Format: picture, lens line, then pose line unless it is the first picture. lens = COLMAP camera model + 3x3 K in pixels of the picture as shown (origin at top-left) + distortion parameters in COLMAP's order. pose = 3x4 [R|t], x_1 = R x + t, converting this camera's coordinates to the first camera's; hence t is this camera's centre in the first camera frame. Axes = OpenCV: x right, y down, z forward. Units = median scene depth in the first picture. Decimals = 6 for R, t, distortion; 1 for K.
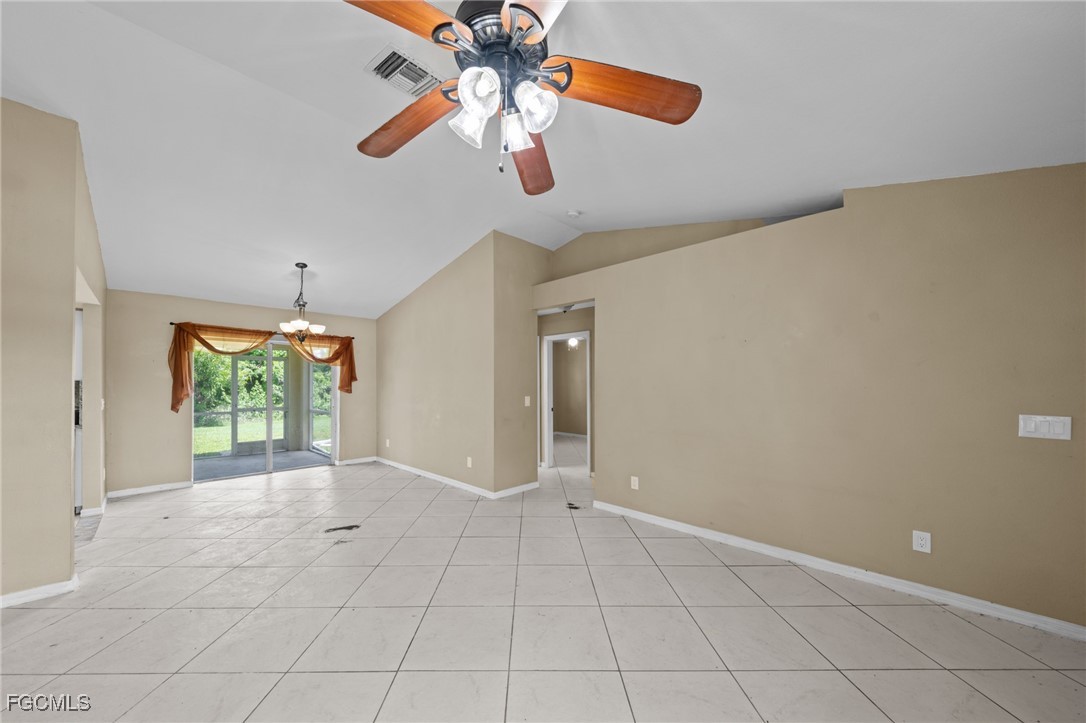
lens RADIAL K [[377.3, 0, 538.5], [0, 377.3, 378.5], [0, 0, 1]] dist [0.001482, -0.000296]
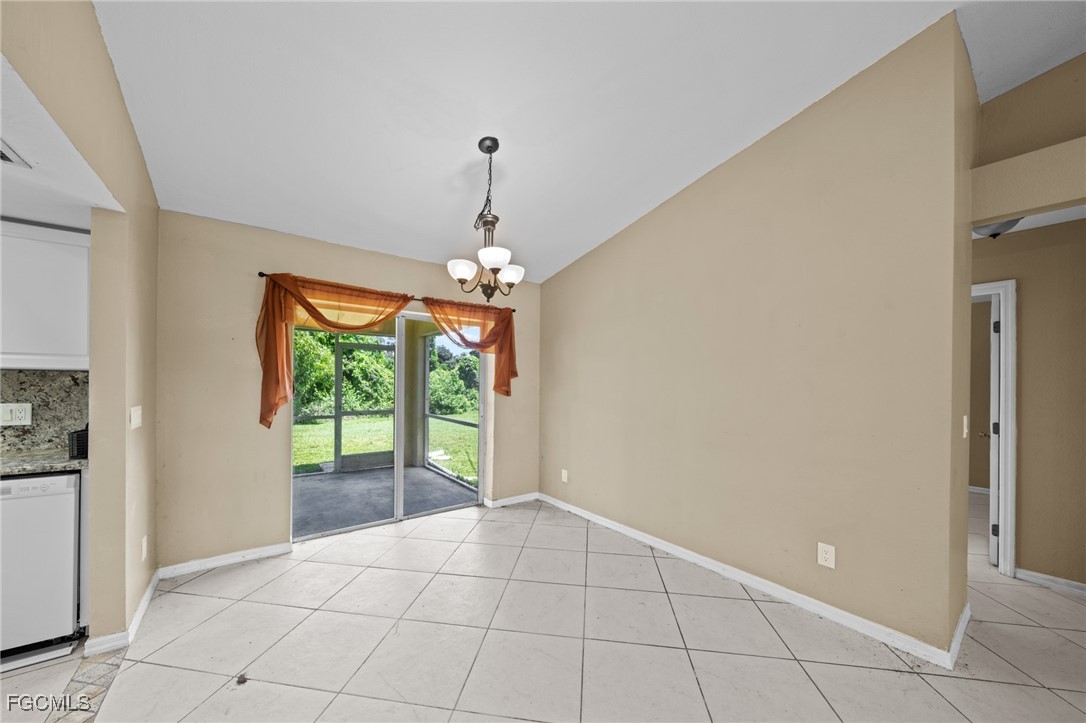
lens RADIAL K [[377.3, 0, 544.7], [0, 377.3, 379.7], [0, 0, 1]] dist [0.001482, -0.000296]
pose [[0.989716, 0.010985, -0.142622, -0.396134], [-0.010001, 0.999921, 0.007614, 0.005847], [0.142694, -0.006109, 0.989748, 0.423433]]
